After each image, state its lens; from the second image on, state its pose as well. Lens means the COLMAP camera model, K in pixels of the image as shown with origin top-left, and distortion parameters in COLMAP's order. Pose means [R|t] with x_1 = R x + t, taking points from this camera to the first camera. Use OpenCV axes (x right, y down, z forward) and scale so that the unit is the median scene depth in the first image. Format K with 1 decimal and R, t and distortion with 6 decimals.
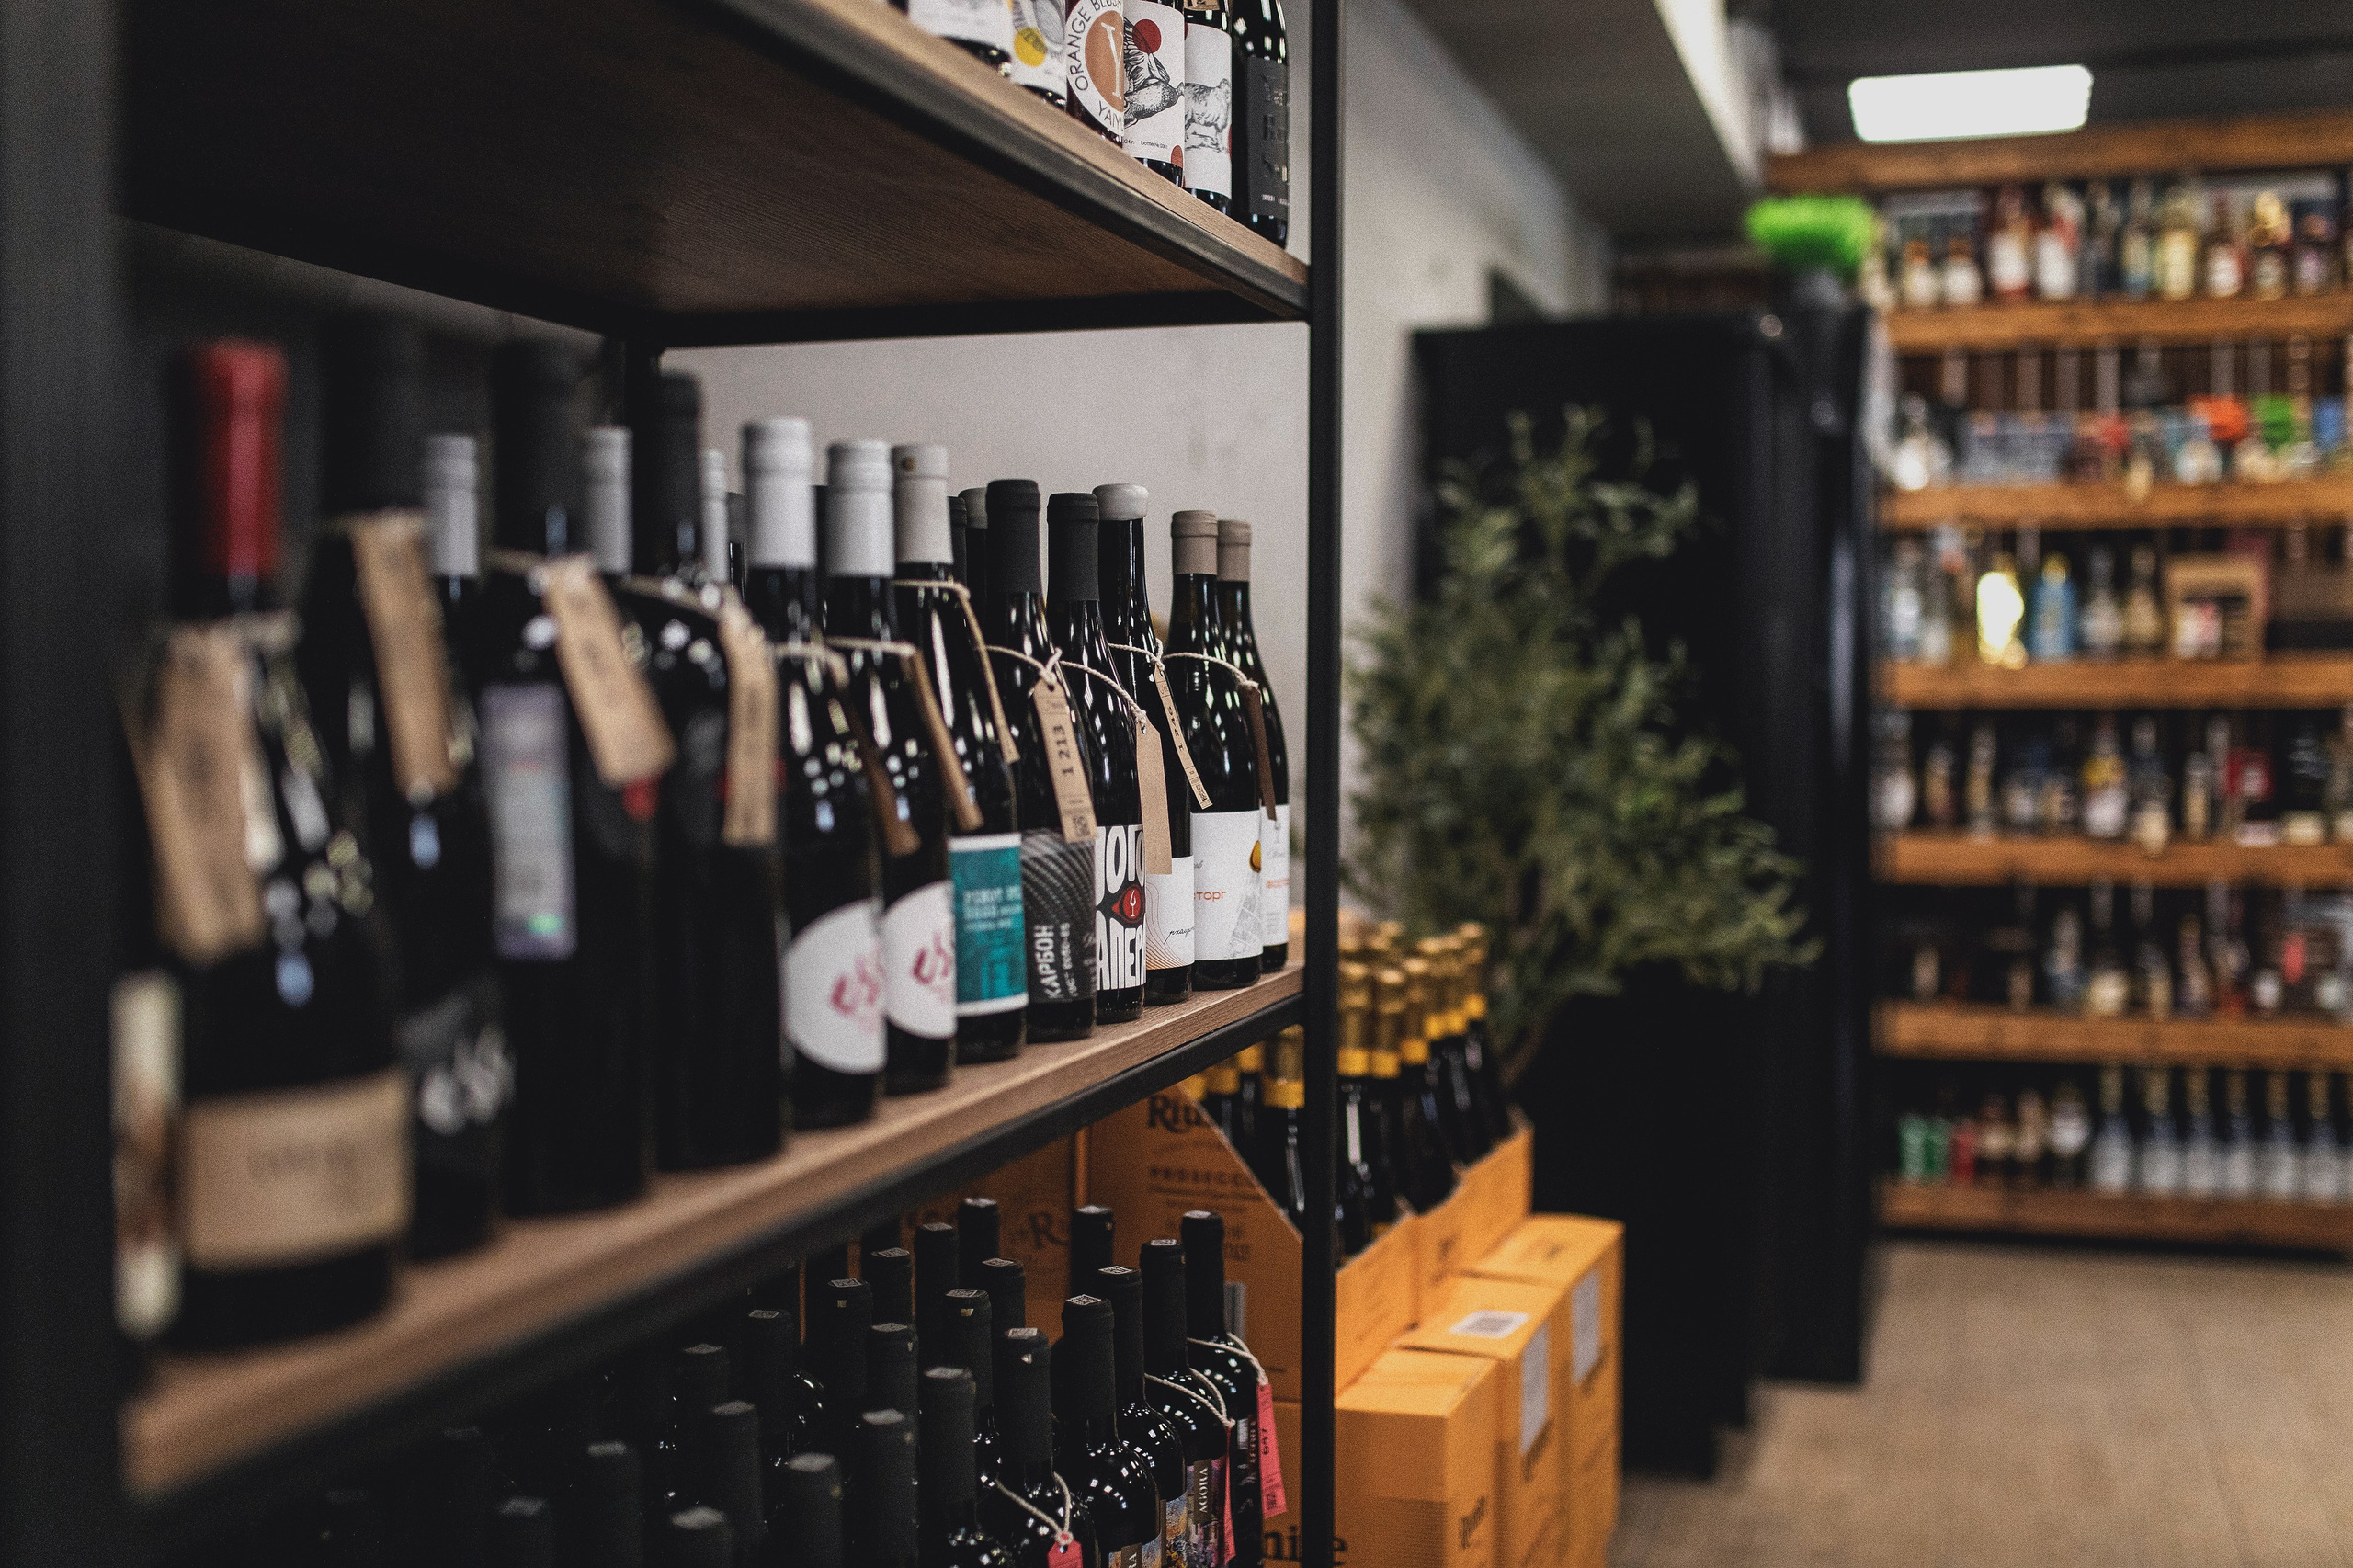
lens RADIAL K [[2383.0, 0, 1230.8], [0, 2383.0, 790.7], [0, 0, 1]] dist [-0.041453, 0.022185]
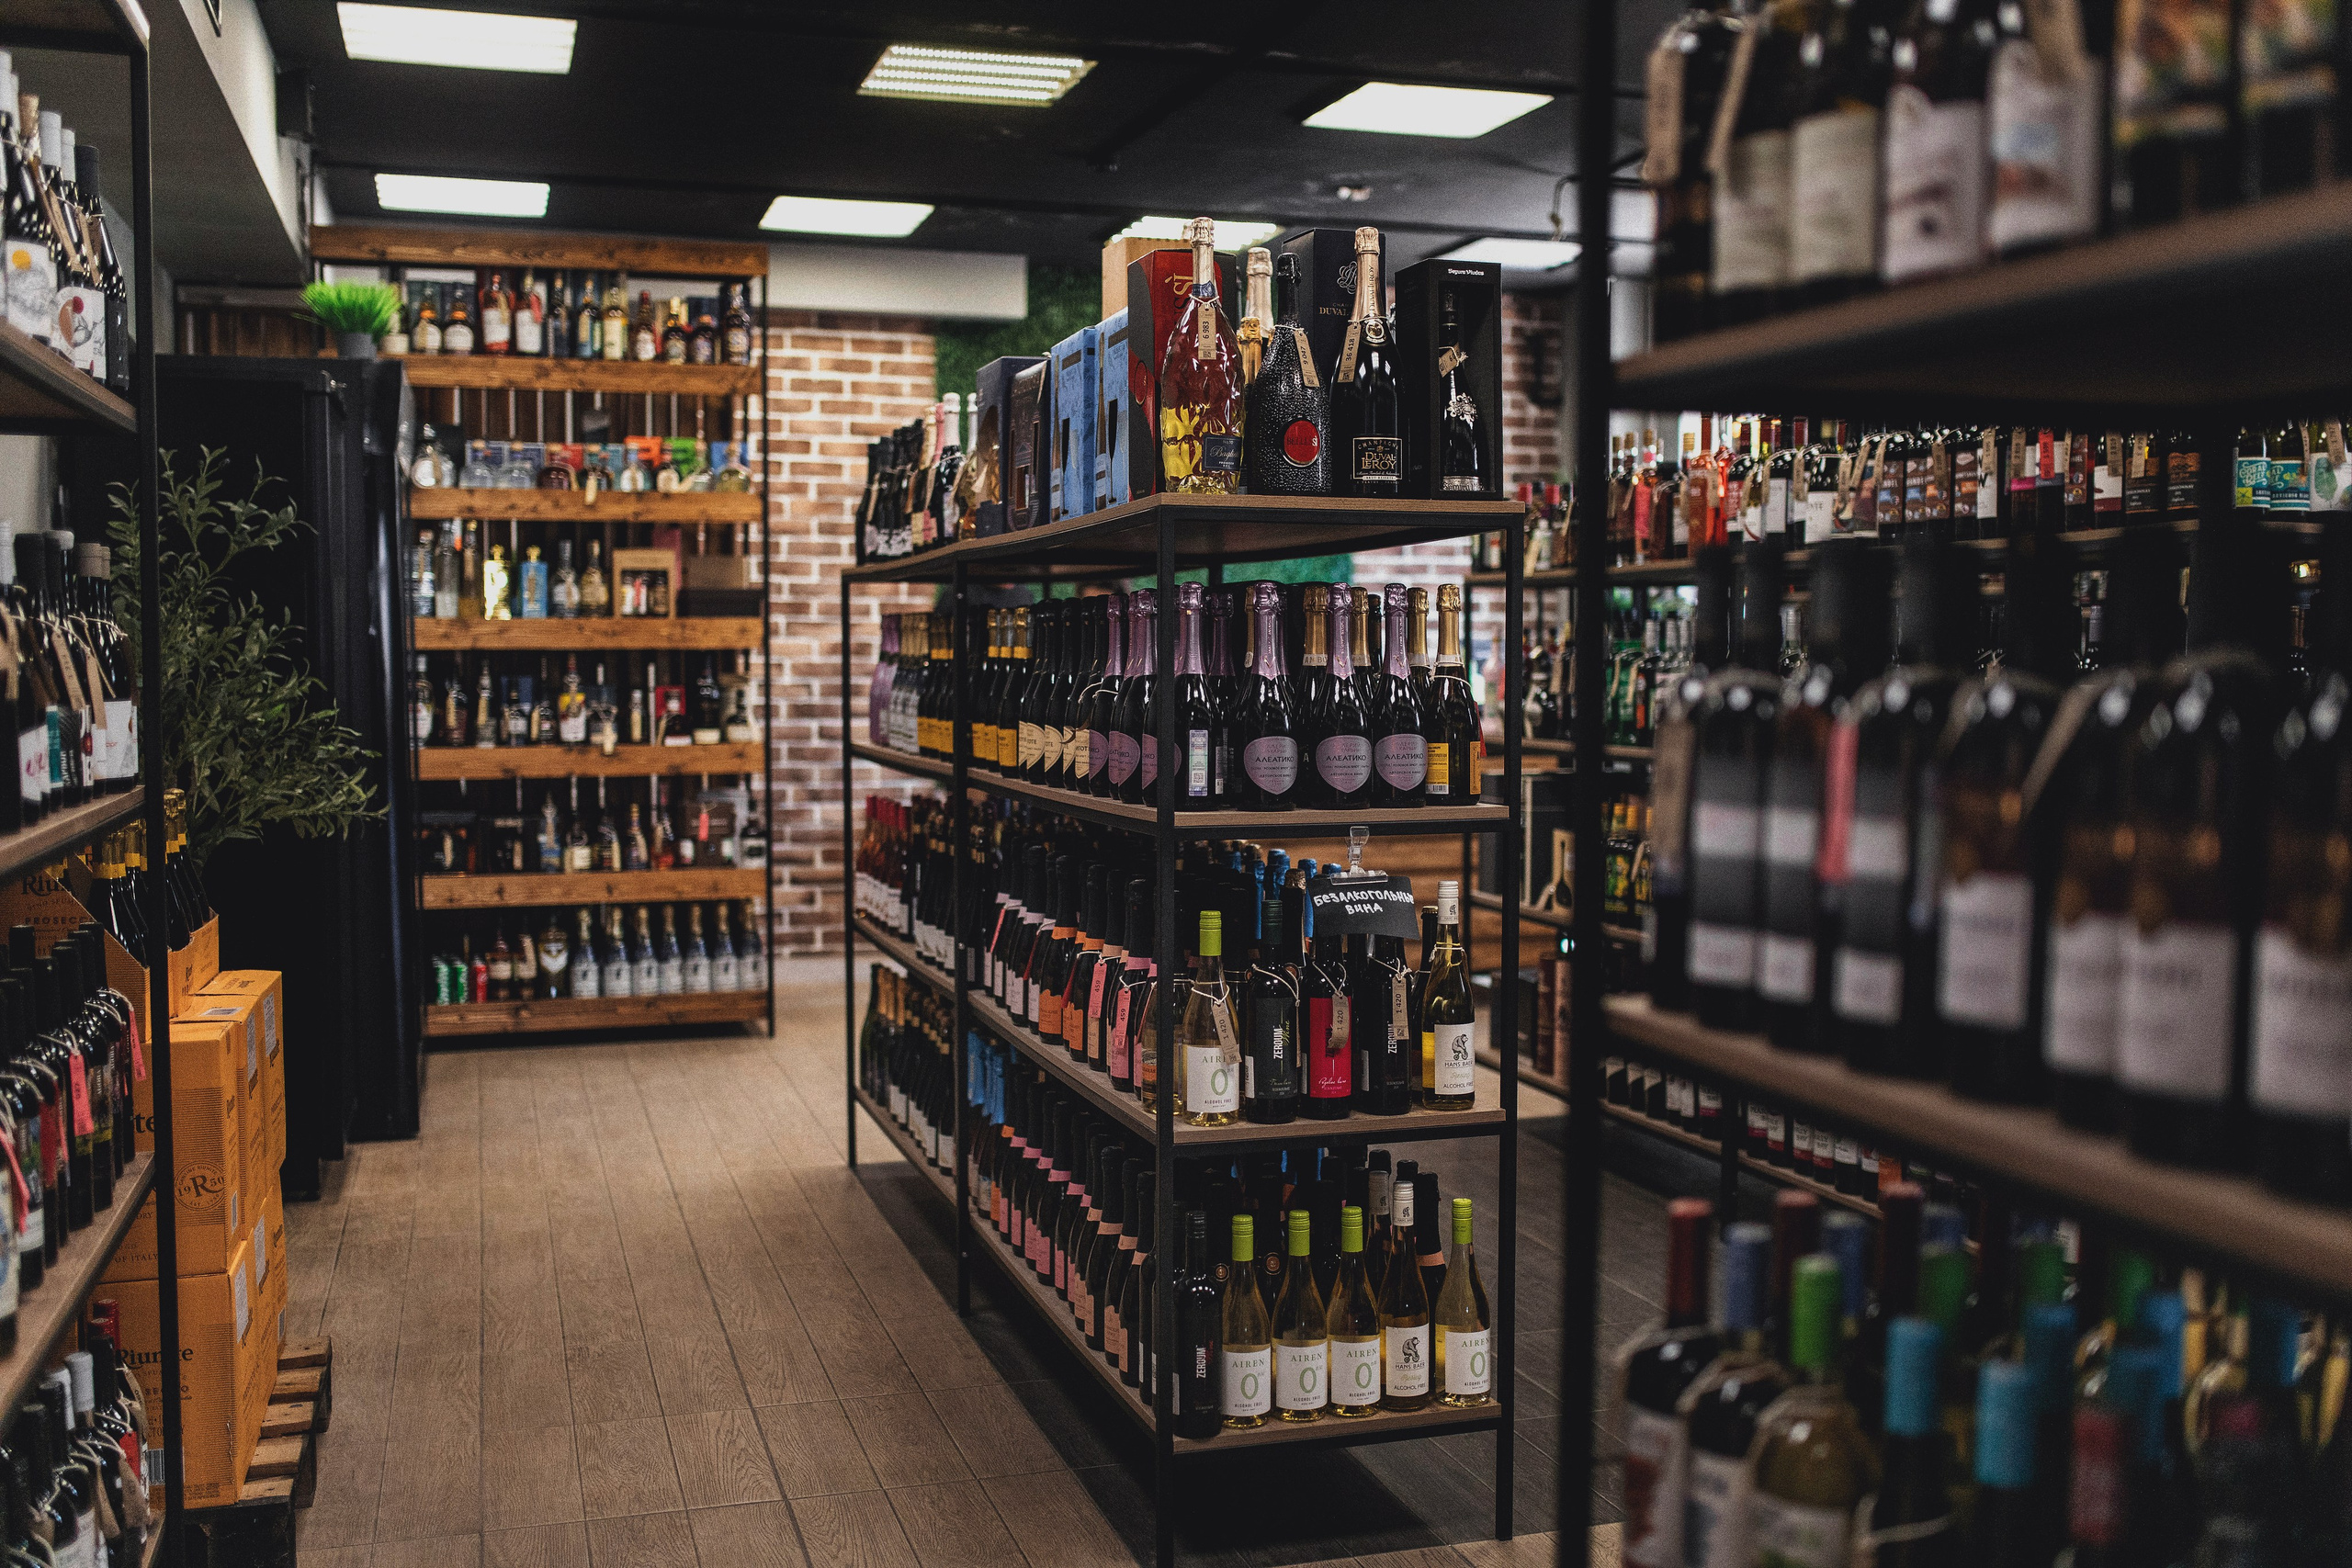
lens RADIAL K [[2884.9, 0, 1357.5], [0, 2884.9, 782.2], [0, 0, 1]] dist [-0.037042, -0.012678]
pose [[0.818216, -0.027723, 0.574242, -0.230287], [0.024903, 0.999608, 0.012775, 0.031239], [-0.574371, 0.003847, 0.818586, -0.660313]]
